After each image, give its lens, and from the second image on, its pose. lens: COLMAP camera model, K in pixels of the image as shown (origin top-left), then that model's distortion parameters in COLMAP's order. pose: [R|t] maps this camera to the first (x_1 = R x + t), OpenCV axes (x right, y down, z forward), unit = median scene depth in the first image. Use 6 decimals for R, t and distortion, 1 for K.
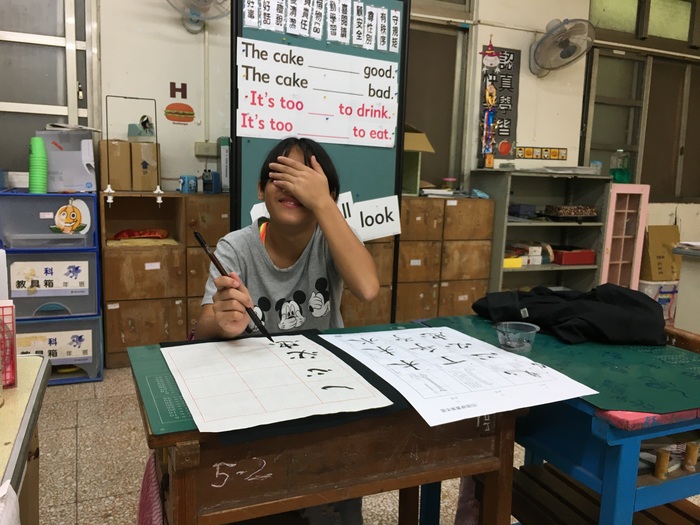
lens RADIAL K [[592.9, 0, 350.0], [0, 592.9, 262.5], [0, 0, 1]] dist [0.088566, -0.118262]
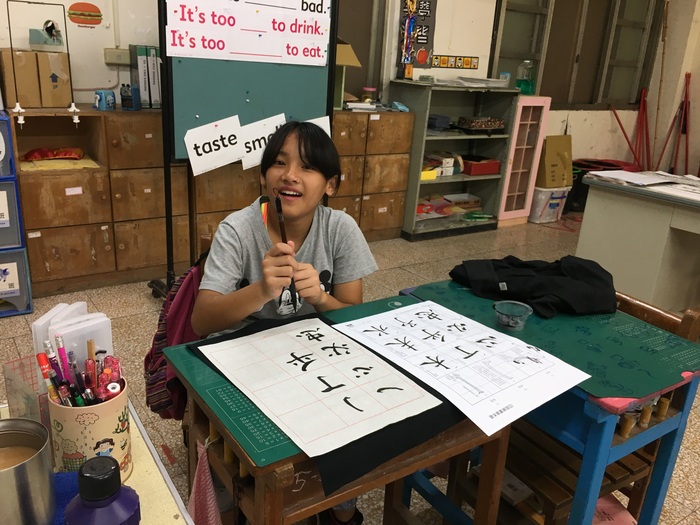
lens RADIAL K [[592.9, 0, 350.0], [0, 592.9, 262.5], [0, 0, 1]] dist [0.088566, -0.118262]
pose [[0.982371, -0.031020, 0.184353, -0.078577], [-0.005886, 0.980516, 0.196350, -0.069916], [-0.186851, -0.193974, 0.963048, -0.014193]]
